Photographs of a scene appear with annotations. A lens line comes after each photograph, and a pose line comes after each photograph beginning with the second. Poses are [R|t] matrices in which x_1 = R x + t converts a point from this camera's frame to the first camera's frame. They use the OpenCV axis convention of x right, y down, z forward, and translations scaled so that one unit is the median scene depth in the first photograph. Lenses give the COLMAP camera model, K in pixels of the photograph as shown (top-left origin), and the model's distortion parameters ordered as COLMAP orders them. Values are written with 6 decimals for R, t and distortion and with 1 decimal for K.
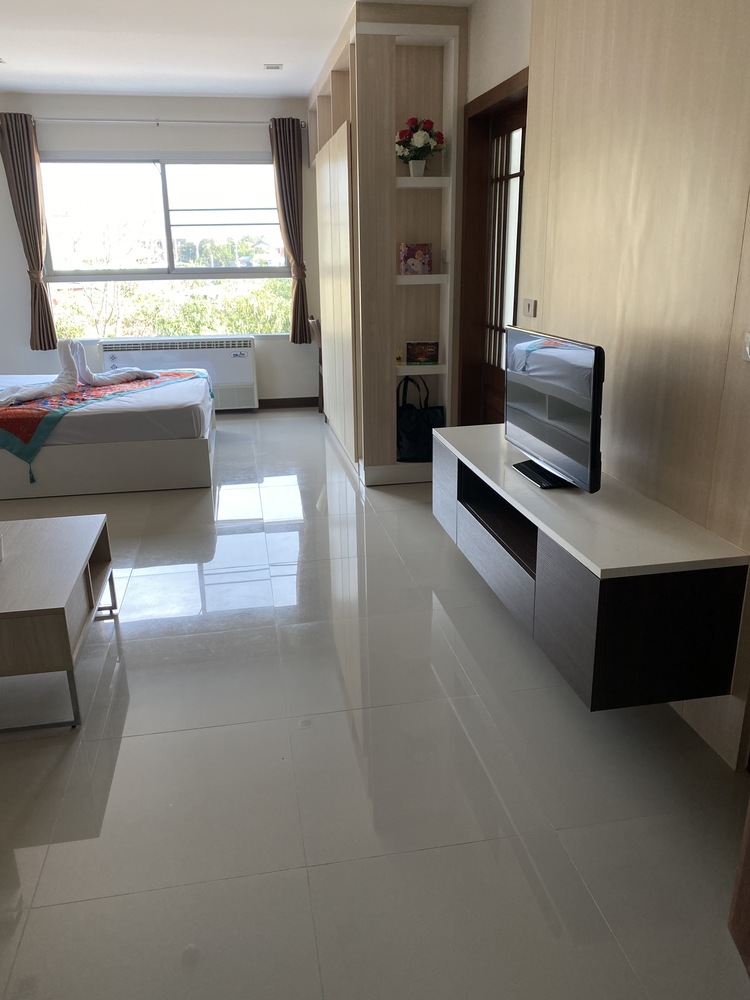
lens RADIAL K [[761.9, 0, 375.0], [0, 761.9, 500.0], [0, 0, 1]] dist [0.007730, -0.006443]
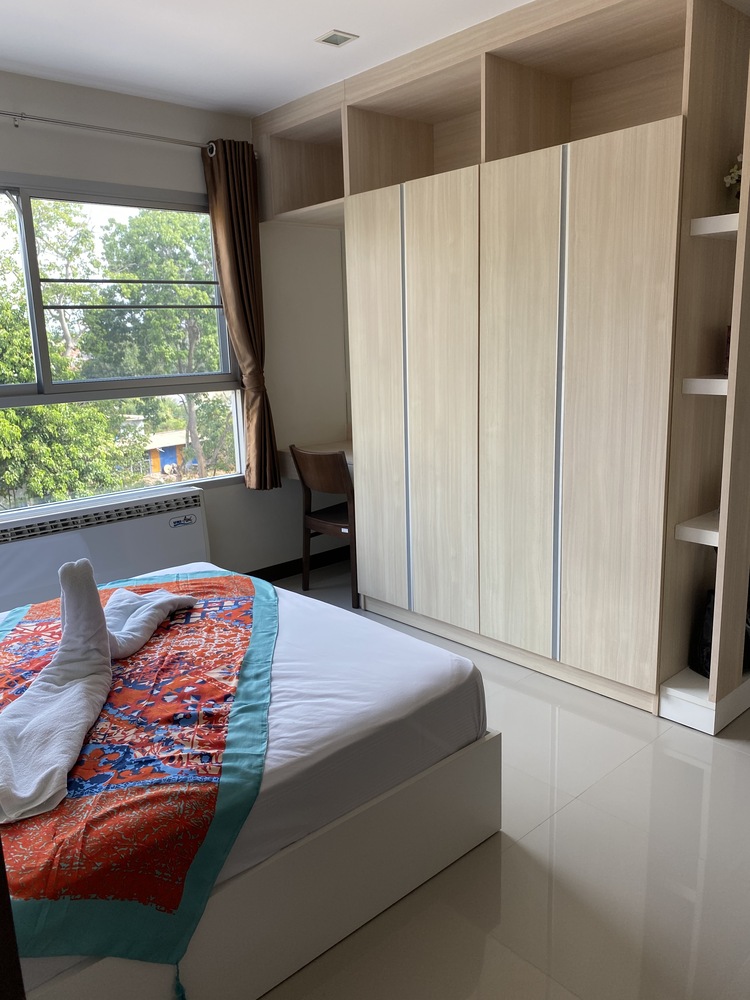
lens RADIAL K [[762.4, 0, 377.9], [0, 762.4, 490.9], [0, 0, 1]] dist [0.026024, -0.007062]
pose [[0.846057, -0.120921, 0.519197, -0.517494], [0.187614, 0.979167, -0.077678, -0.204844], [-0.498987, 0.163129, 0.851117, 0.619802]]
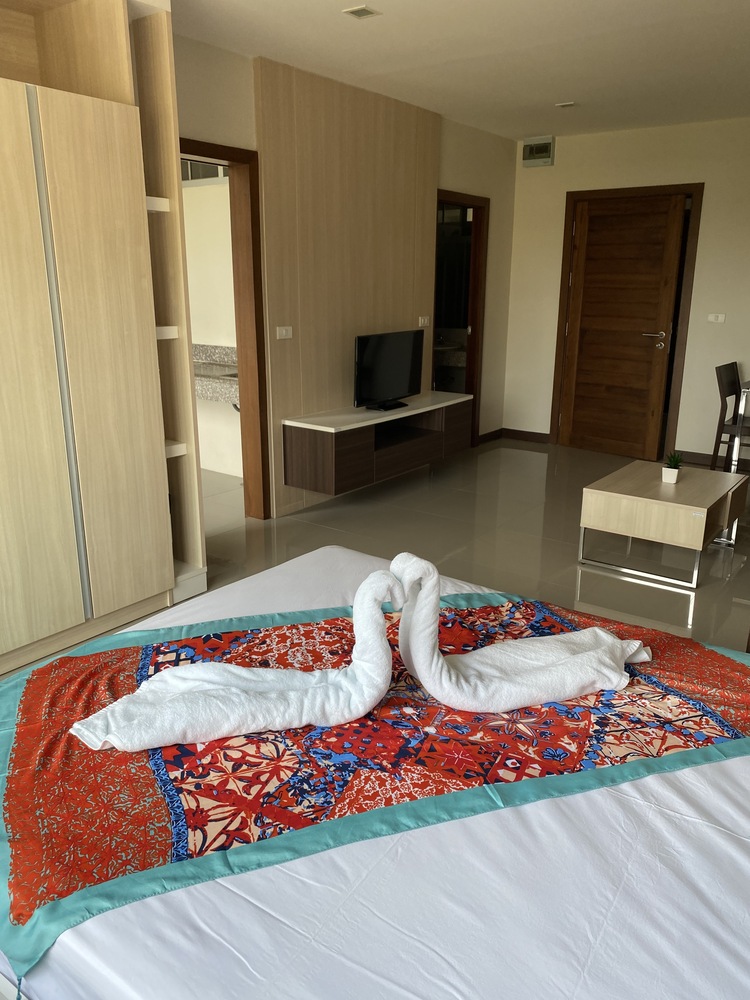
lens RADIAL K [[761.9, 0, 375.0], [0, 761.9, 500.0], [0, 0, 1]] dist [0.007730, -0.006443]
pose [[-0.687477, -0.190510, 0.700772, -0.678723], [0.233529, 0.855725, 0.461734, -0.428982], [-0.687634, 0.481082, -0.543802, 1.295980]]
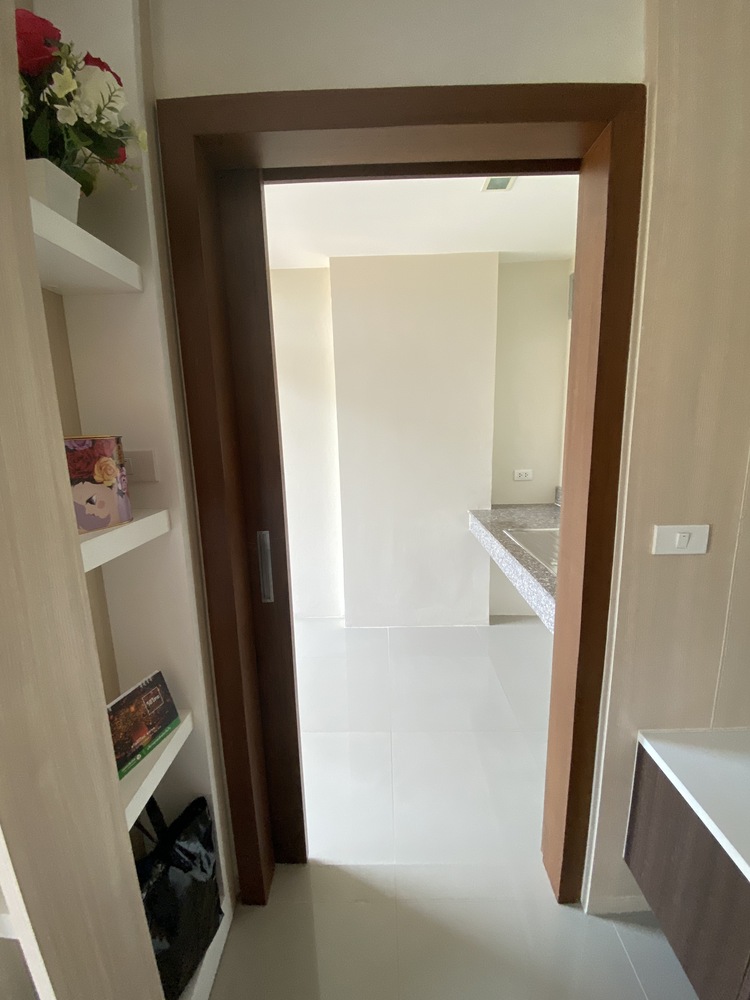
lens RADIAL K [[406.4, 0, 375.8], [0, 406.4, 495.4], [0, 0, 1]] dist [0.029704, -0.025346]
pose [[0.190256, -0.165346, 0.967710, -0.086993], [0.328715, 0.939547, 0.095907, -0.276325], [-0.925067, 0.299854, 0.233106, 0.817430]]
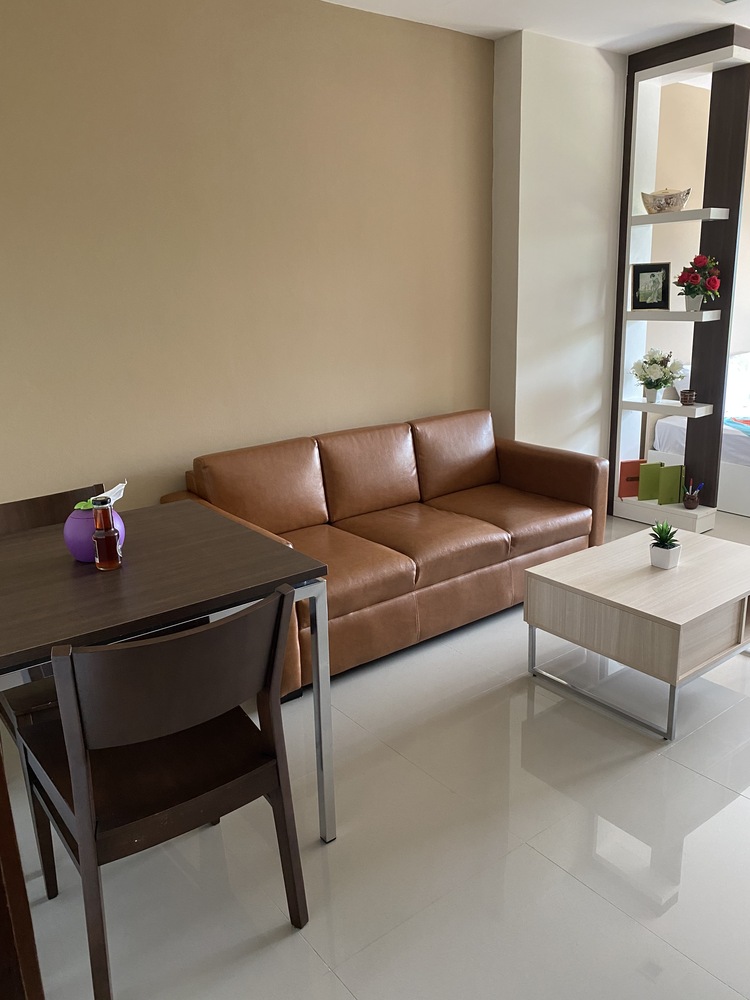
lens RADIAL K [[762.4, 0, 377.9], [0, 762.4, 490.9], [0, 0, 1]] dist [0.026024, -0.007062]
pose [[0.458512, 0.230195, -0.858357, 0.125662], [-0.255186, 0.959297, 0.120951, -0.027761], [0.851262, 0.163583, 0.498591, 0.044316]]
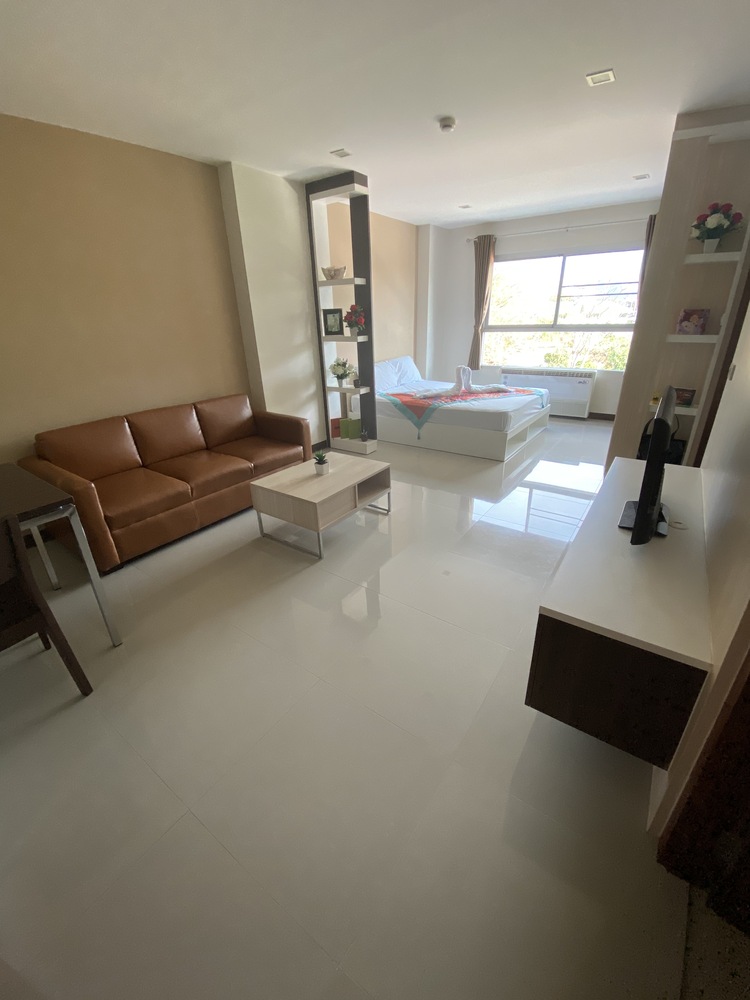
lens RADIAL K [[406.4, 0, 375.8], [0, 406.4, 495.4], [0, 0, 1]] dist [0.029704, -0.025346]
pose [[0.702578, 0.281720, -0.653466, 0.202332], [-0.206842, 0.959496, 0.191268, -0.059990], [0.680882, 0.000783, 0.732392, 0.143933]]
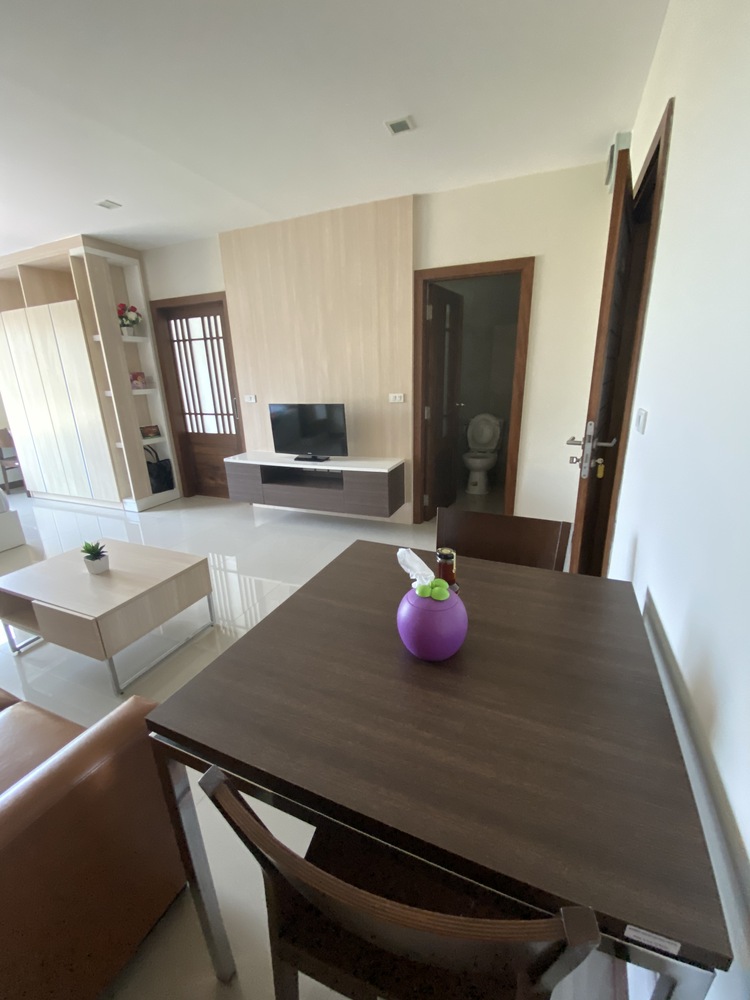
lens RADIAL K [[403.5, 0, 376.1], [0, 403.5, 496.1], [0, 0, 1]] dist [0.042906, -0.039511]
pose [[0.544947, -0.245055, 0.801861, -0.461867], [0.282591, 0.954064, 0.099519, 0.008543], [-0.789414, 0.172366, 0.589165, 0.028131]]
